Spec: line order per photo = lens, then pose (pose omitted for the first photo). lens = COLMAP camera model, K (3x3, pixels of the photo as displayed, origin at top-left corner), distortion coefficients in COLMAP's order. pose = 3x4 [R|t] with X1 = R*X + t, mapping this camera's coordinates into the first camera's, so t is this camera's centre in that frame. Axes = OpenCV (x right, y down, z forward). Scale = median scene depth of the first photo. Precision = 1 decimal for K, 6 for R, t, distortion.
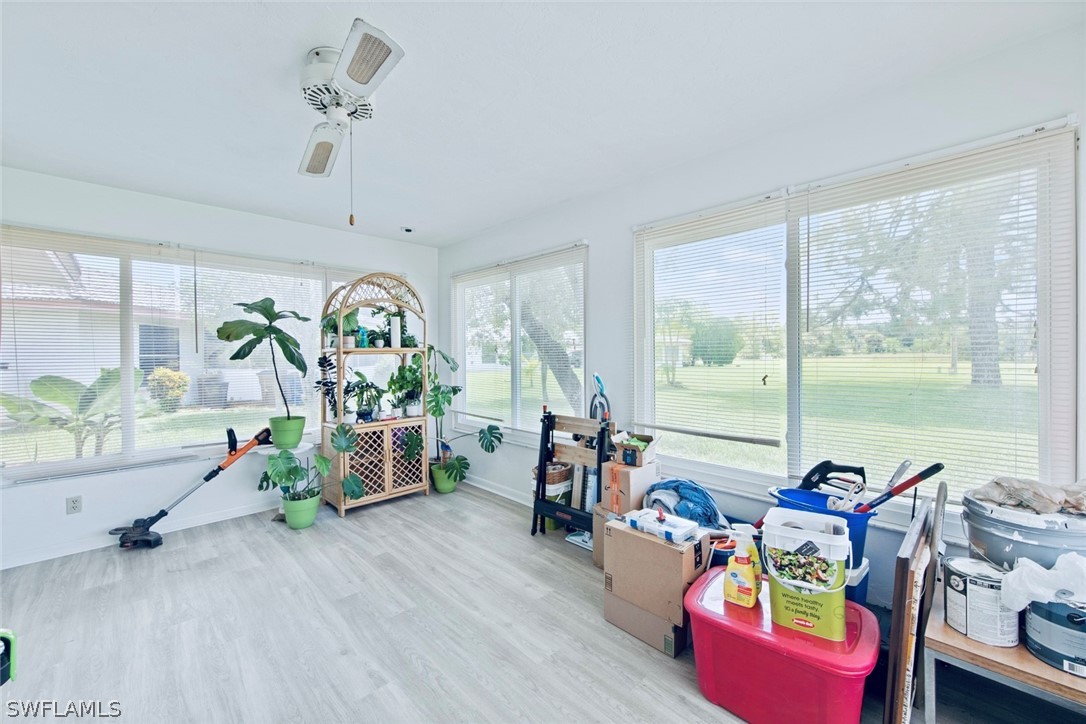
lens RADIAL K [[422.0, 0, 538.1], [0, 422.0, 357.8], [0, 0, 1]] dist [-0.010945, 0.000713]
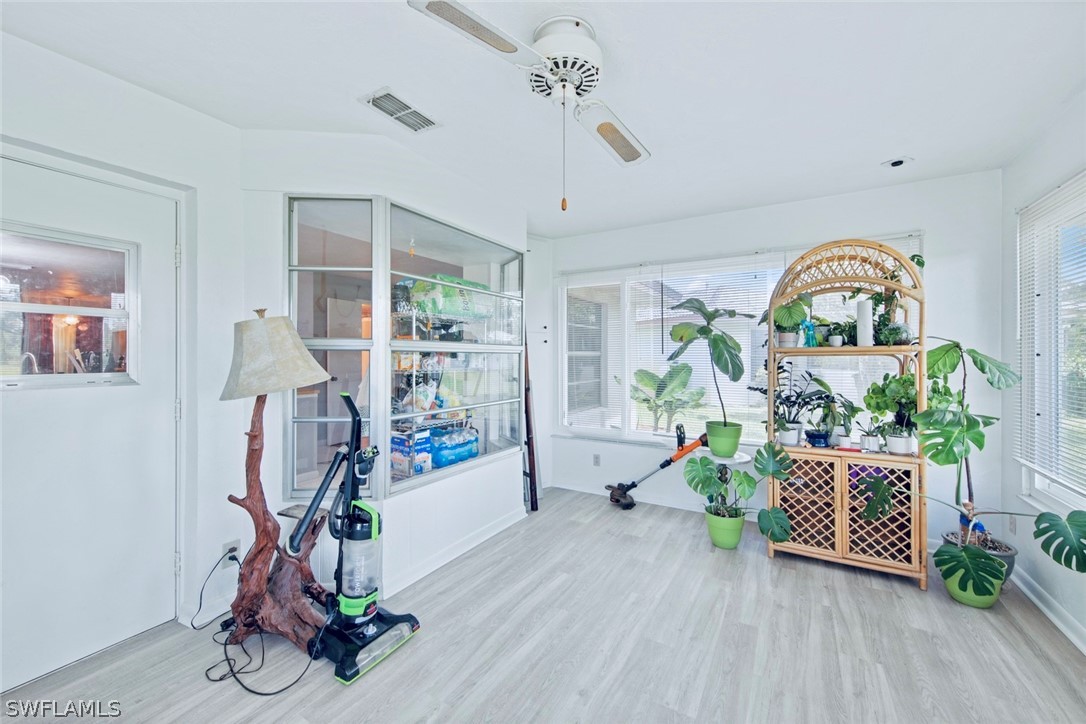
lens RADIAL K [[422.0, 0, 539.9], [0, 422.0, 357.3], [0, 0, 1]] dist [-0.010945, 0.000713]
pose [[0.259635, 0.009332, -0.965662, 0.187683], [-0.007986, 0.999940, 0.007516, -0.007971], [0.965674, 0.005761, 0.259694, 0.344645]]
